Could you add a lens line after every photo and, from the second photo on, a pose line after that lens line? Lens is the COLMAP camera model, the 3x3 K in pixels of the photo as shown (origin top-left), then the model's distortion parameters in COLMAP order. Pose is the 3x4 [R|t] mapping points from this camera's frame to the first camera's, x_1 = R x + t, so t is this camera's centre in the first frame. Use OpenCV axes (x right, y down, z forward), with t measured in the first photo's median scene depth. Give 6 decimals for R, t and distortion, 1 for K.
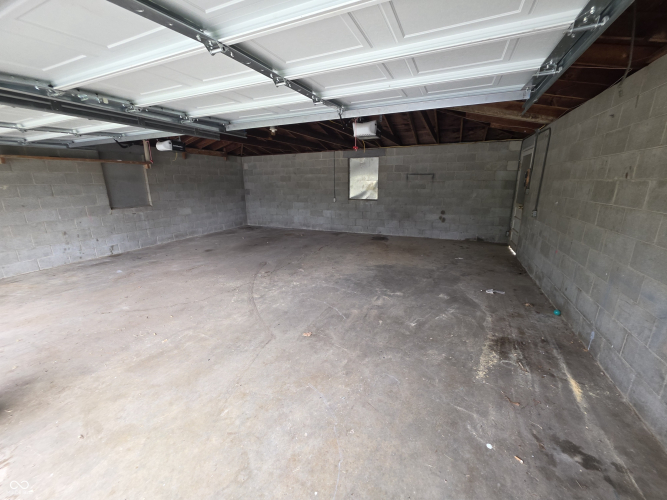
lens RADIAL K [[267.7, 0, 334.8], [0, 267.7, 249.1], [0, 0, 1]] dist [0.000269, -0.000158]
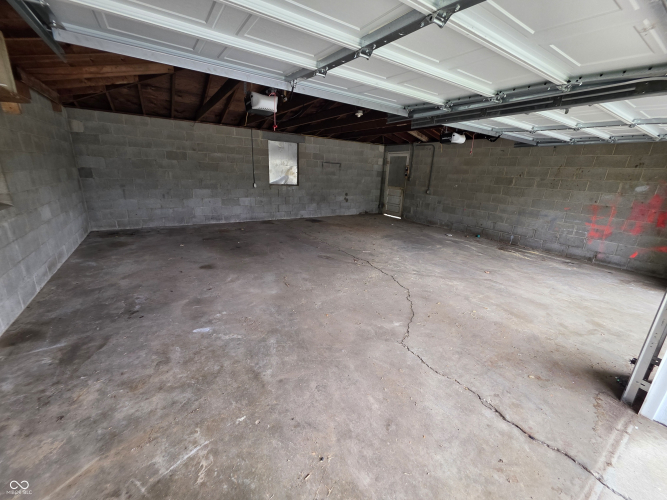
lens RADIAL K [[267.7, 0, 336.2], [0, 267.7, 249.2], [0, 0, 1]] dist [0.000269, -0.000158]
pose [[0.537091, -0.205937, 0.818000, -0.722642], [0.157492, 0.977170, 0.142601, -0.069796], [-0.828692, 0.052238, 0.557262, 0.334386]]
